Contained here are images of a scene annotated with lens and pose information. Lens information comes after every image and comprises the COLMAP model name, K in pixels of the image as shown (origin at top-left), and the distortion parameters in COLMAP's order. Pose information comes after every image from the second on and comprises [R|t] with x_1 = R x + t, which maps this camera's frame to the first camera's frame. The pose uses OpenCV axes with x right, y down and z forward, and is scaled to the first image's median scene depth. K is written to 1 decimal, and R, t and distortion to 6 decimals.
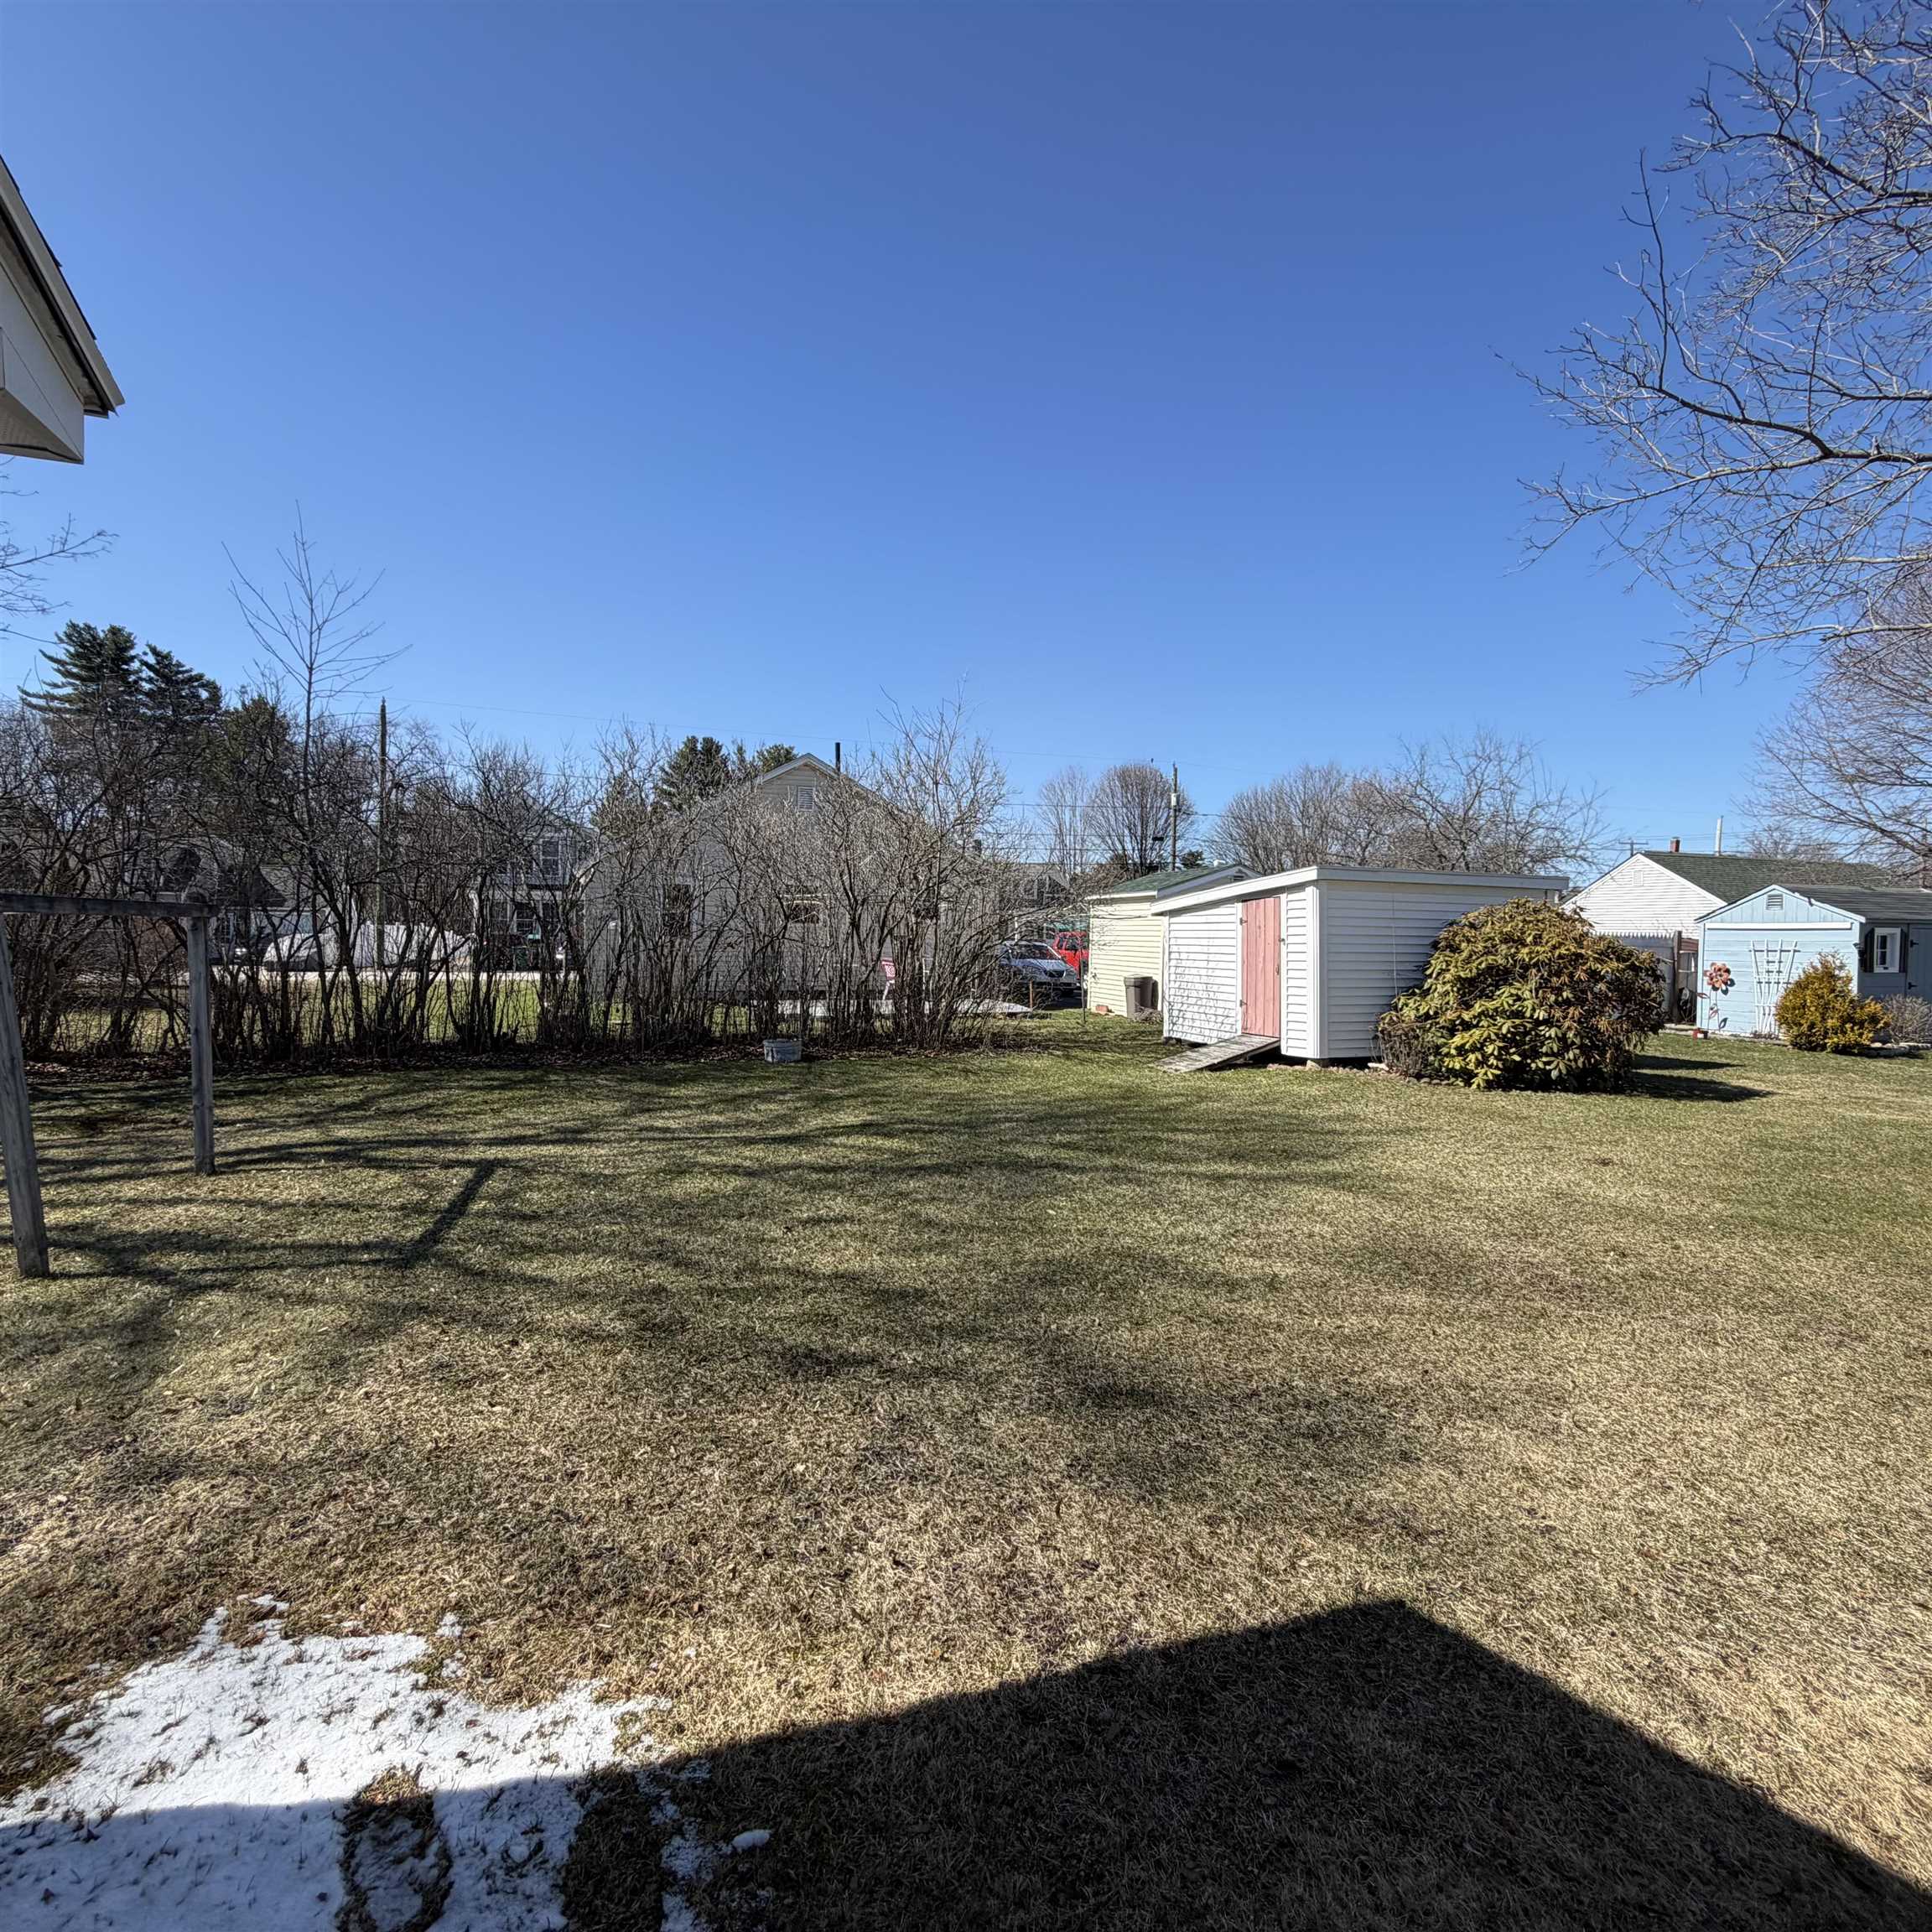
lens RADIAL K [[1031.0, 0, 966.0], [0, 1031.0, 966.0], [0, 0, 1]] dist [-0.003777, -0.000414]
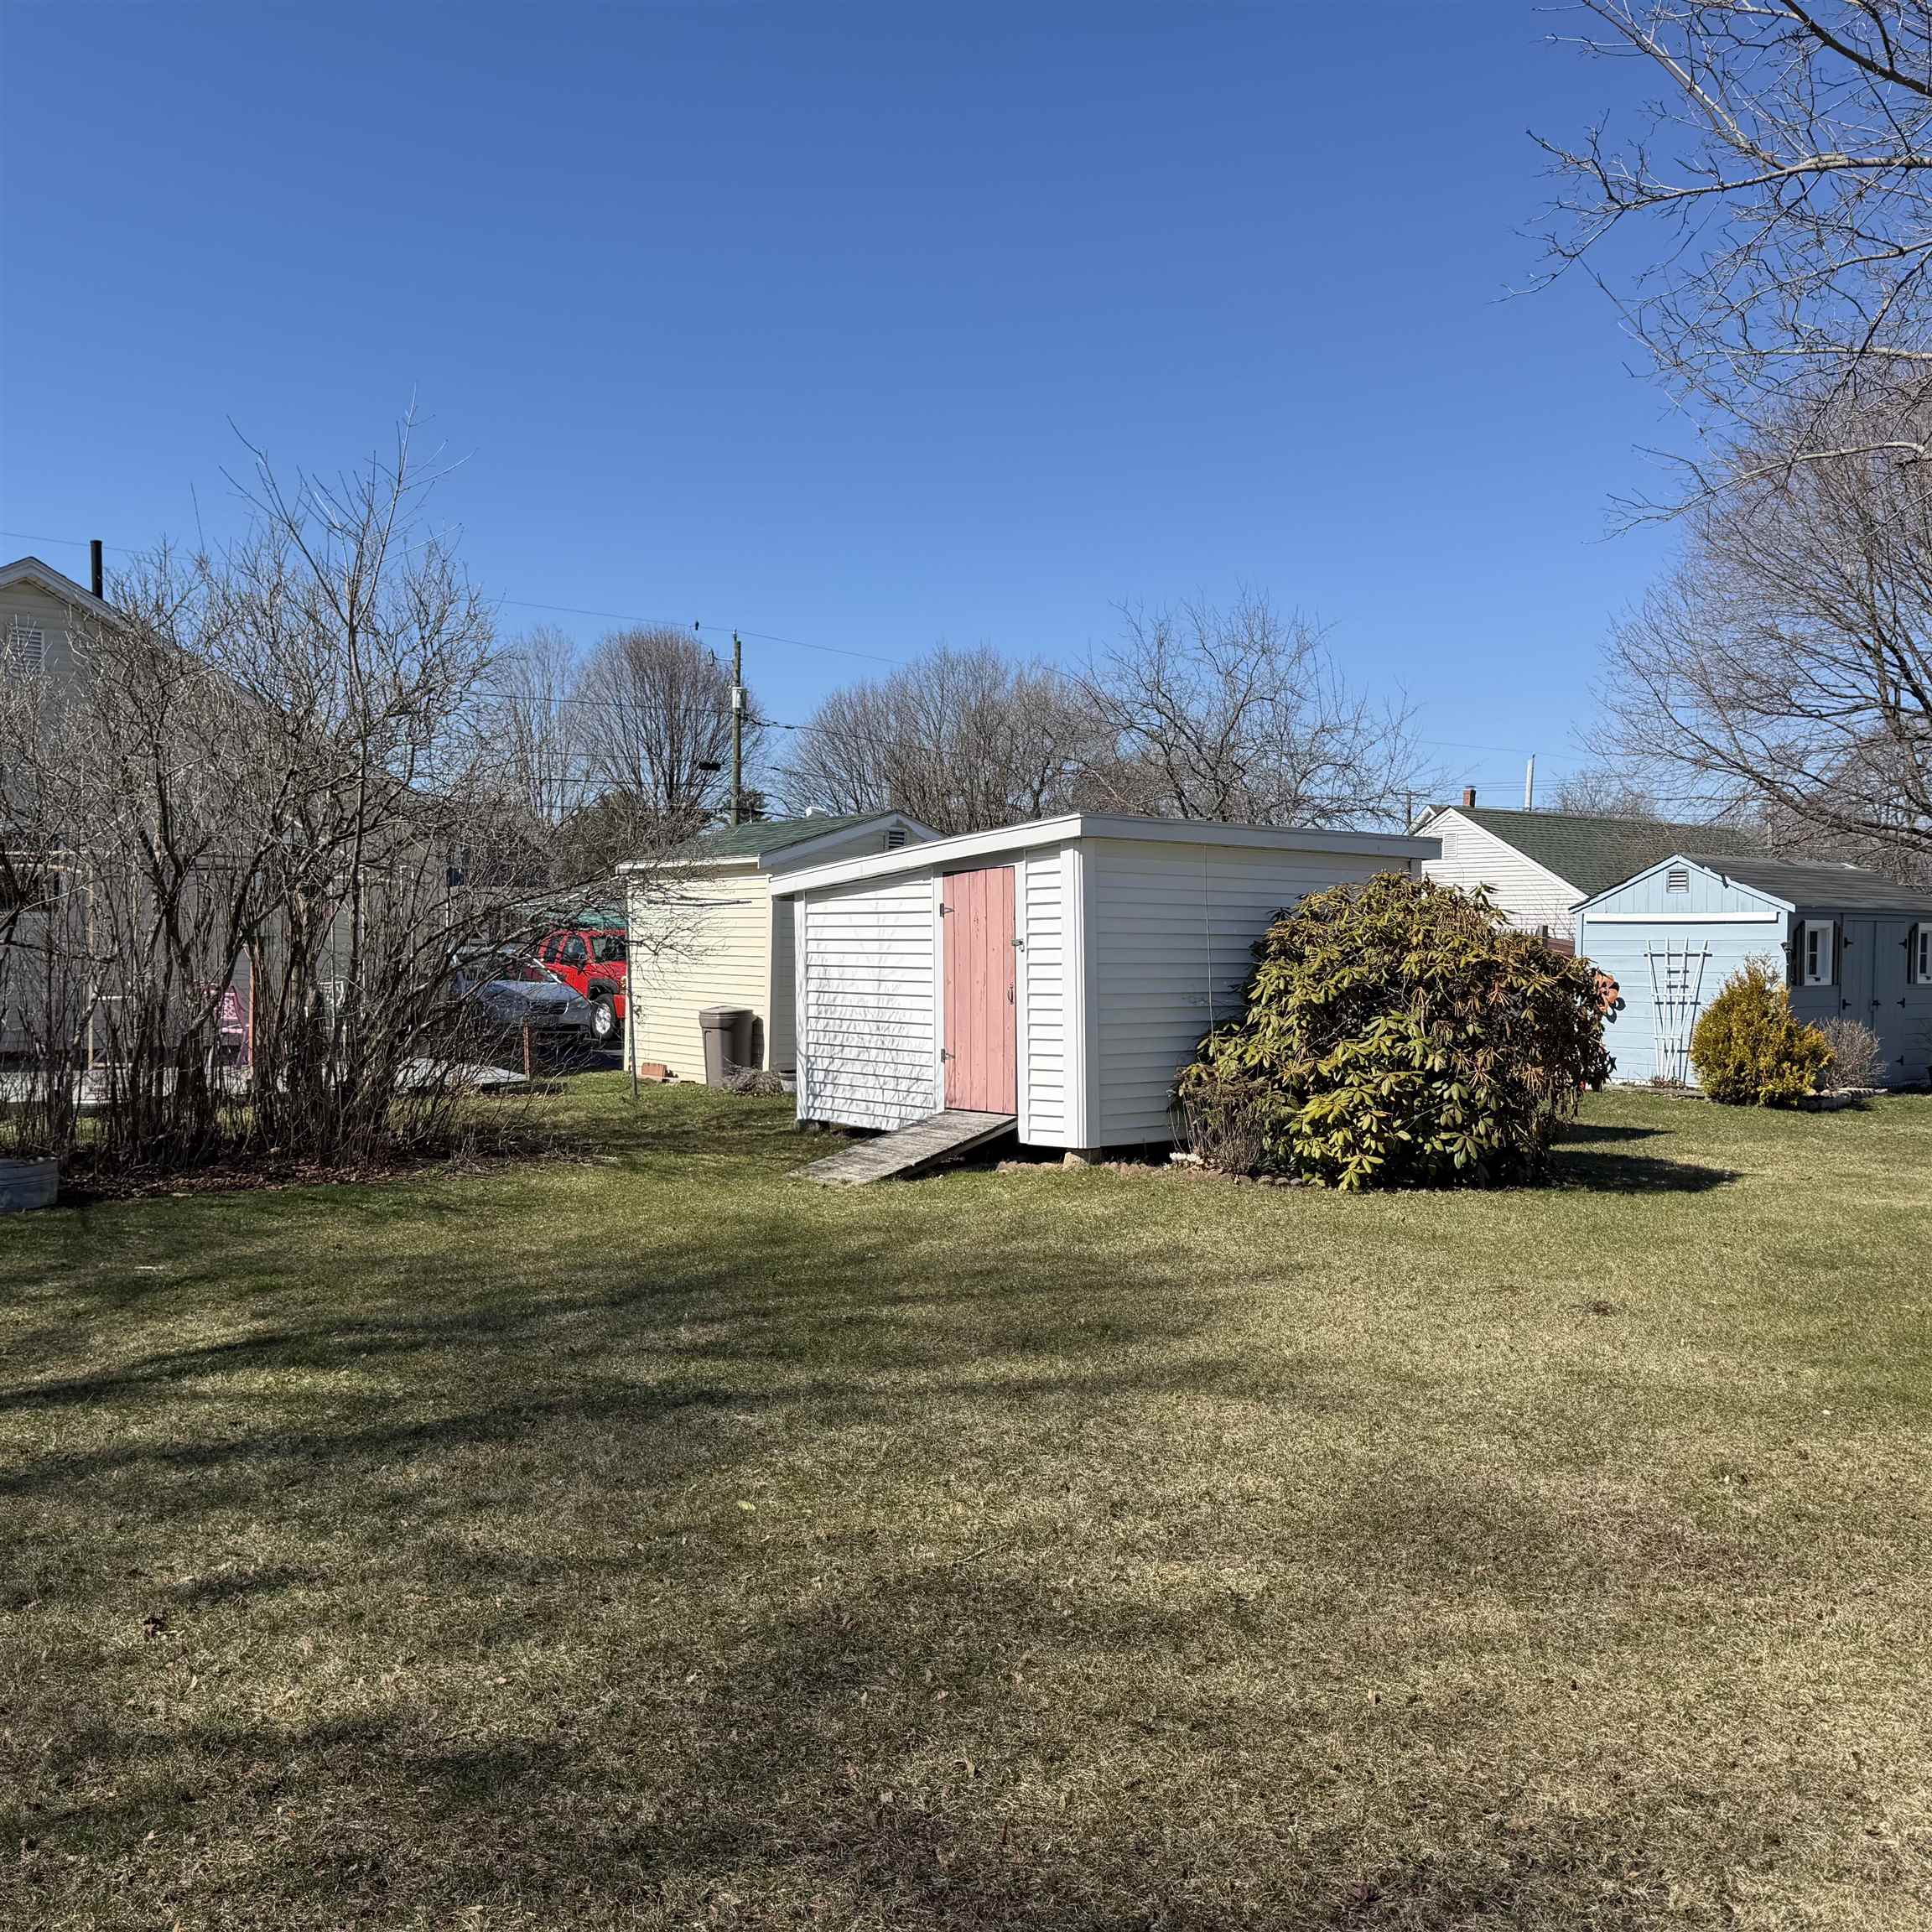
lens RADIAL K [[1760.9, 0, 965.8], [0, 1760.9, 985.8], [0, 0, 1]] dist [0.155150, -0.292042]
pose [[0.936914, -0.013231, 0.349309, -0.062559], [0.013880, 0.999903, 0.000646, -0.002557], [-0.349284, 0.004243, 0.937007, 0.100533]]
